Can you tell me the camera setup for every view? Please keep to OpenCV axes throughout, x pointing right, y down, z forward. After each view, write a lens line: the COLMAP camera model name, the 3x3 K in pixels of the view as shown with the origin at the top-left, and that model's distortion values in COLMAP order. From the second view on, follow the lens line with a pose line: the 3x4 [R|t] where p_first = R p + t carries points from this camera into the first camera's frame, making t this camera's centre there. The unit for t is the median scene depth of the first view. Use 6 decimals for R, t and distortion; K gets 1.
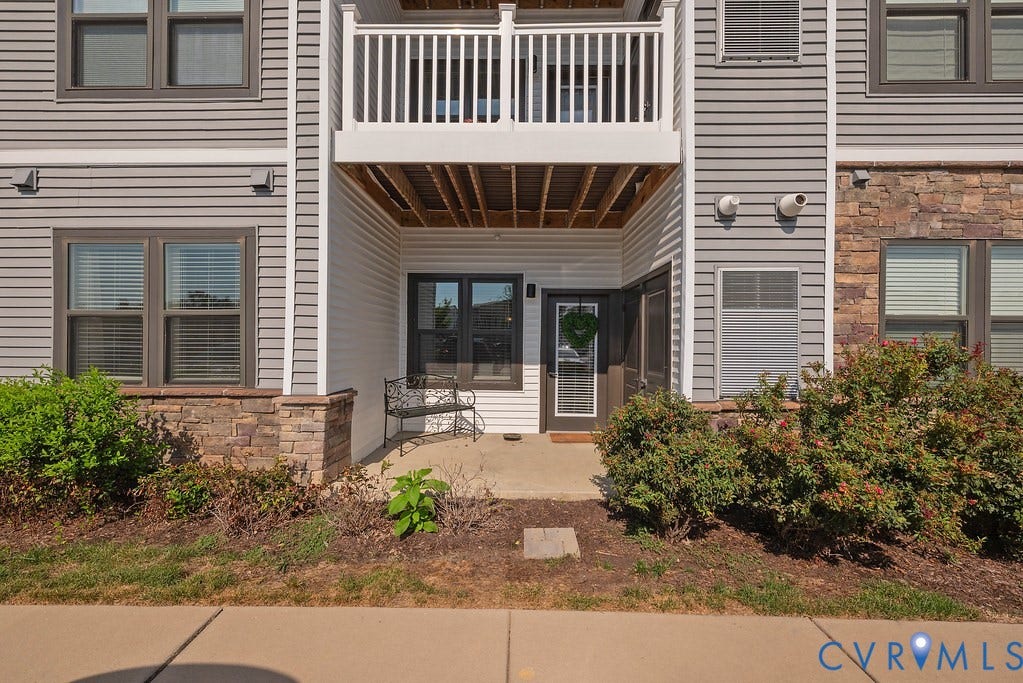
lens RADIAL K [[462.5, 0, 510.2], [0, 462.5, 340.6], [0, 0, 1]] dist [-0.002209, 0.001458]
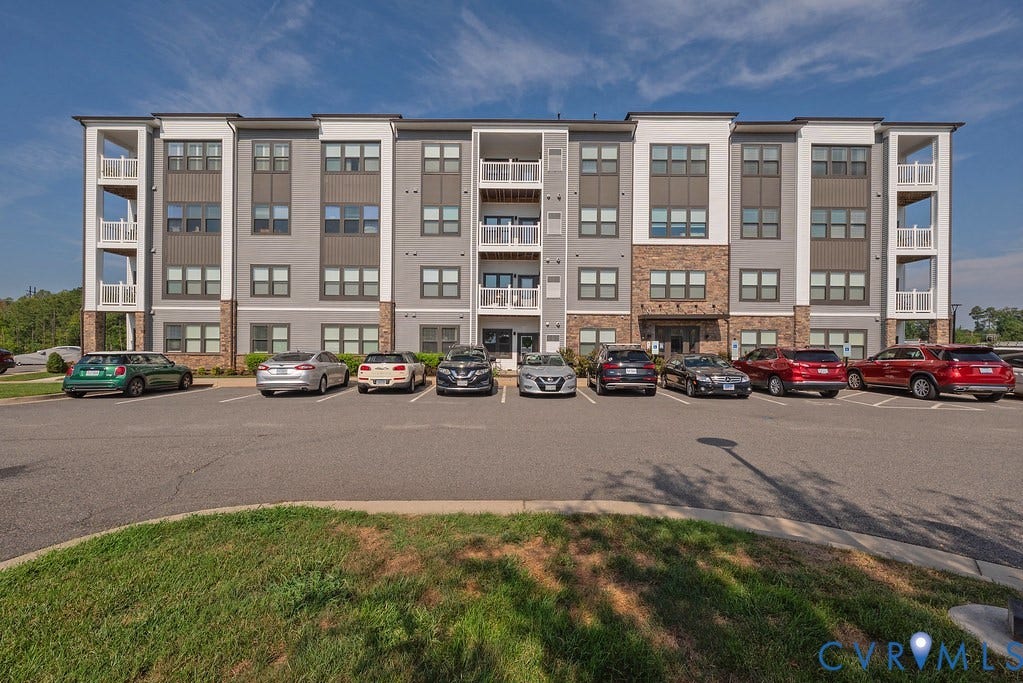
lens RADIAL K [[462.5, 0, 510.2], [0, 462.5, 340.6], [0, 0, 1]] dist [-0.002209, 0.001458]
pose [[0.999998, 0.000534, 0.001823, -0.010124], [-0.000542, 0.999990, 0.004420, -0.096177], [-0.001821, -0.004421, 0.999989, -4.329547]]
